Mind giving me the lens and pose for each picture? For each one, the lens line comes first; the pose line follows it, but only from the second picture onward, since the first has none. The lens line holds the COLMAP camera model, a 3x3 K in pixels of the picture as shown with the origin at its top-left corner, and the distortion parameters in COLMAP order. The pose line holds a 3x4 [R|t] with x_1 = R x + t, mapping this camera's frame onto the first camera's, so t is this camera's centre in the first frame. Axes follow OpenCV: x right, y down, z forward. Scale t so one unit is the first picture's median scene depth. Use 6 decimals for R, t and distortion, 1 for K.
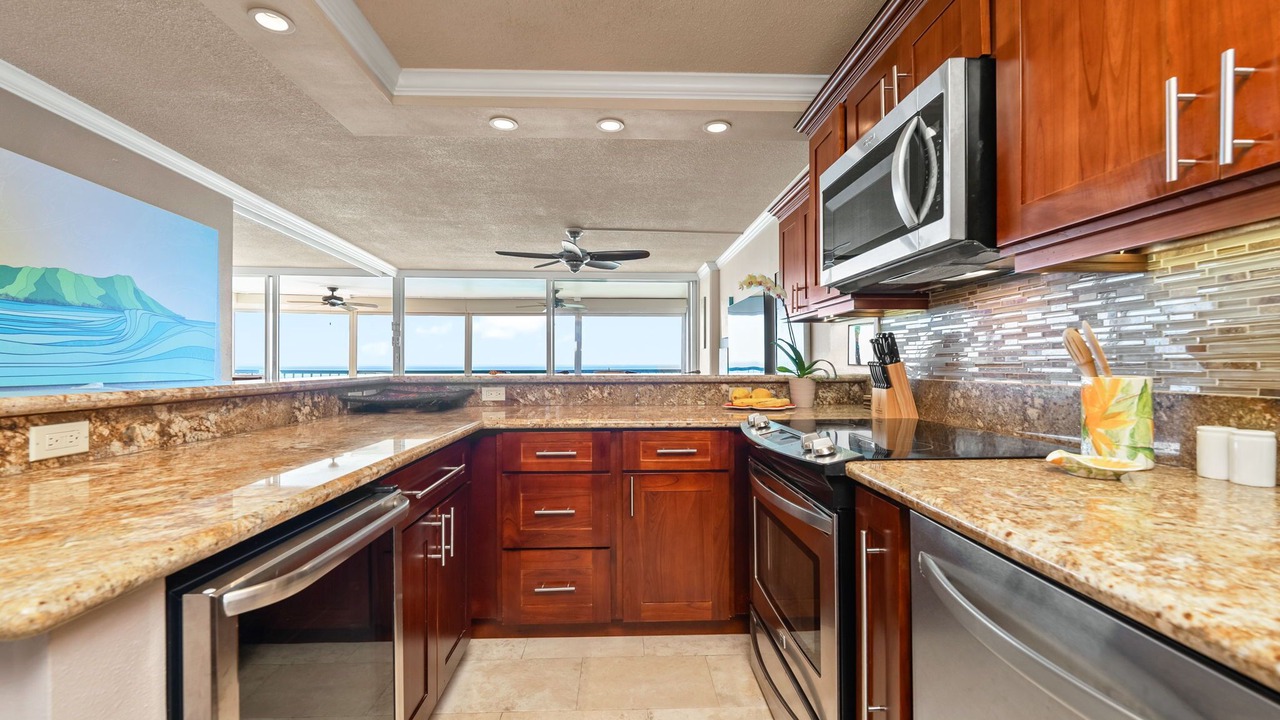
lens RADIAL K [[540.2, 0, 635.6], [0, 540.2, 362.3], [0, 0, 1]] dist [-0.002060, -0.000525]
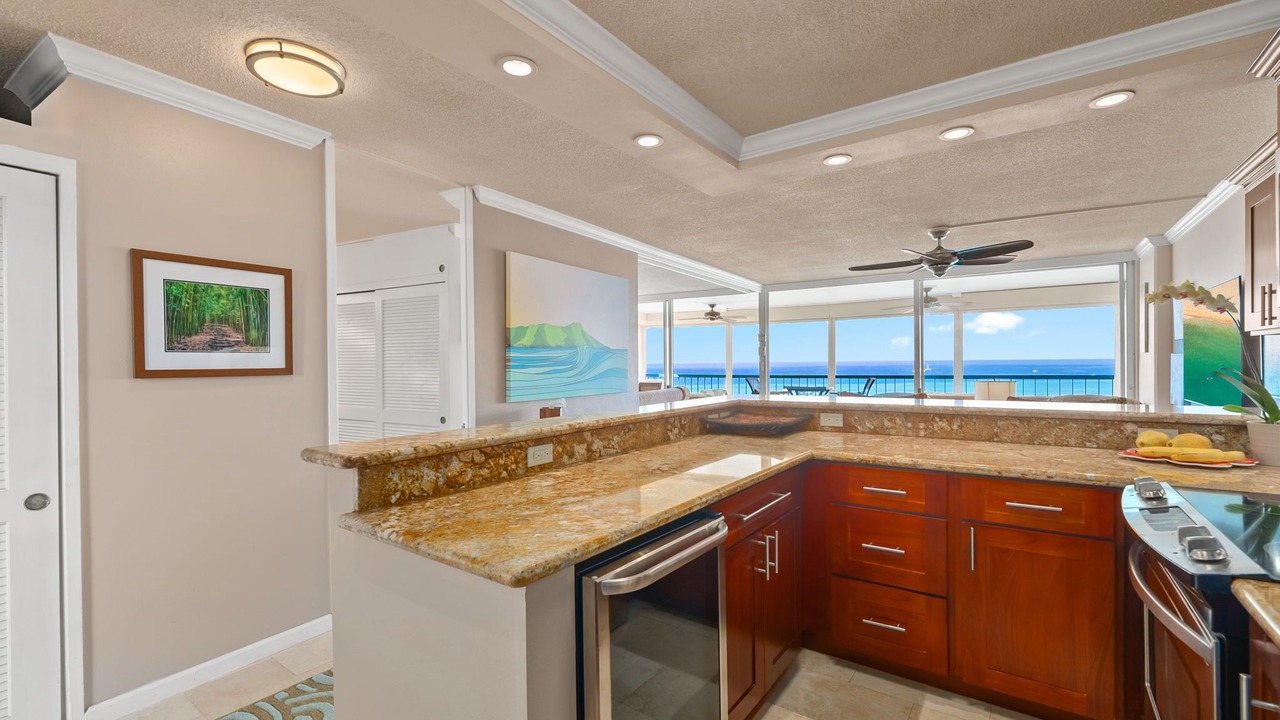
lens RADIAL K [[540.2, 0, 635.6], [0, 540.2, 362.3], [0, 0, 1]] dist [-0.002060, -0.000525]
pose [[0.786444, -0.008860, -0.617598, 0.108613], [0.013132, 0.999911, 0.002377, -0.076202], [0.617522, -0.009980, 0.786490, -0.071469]]
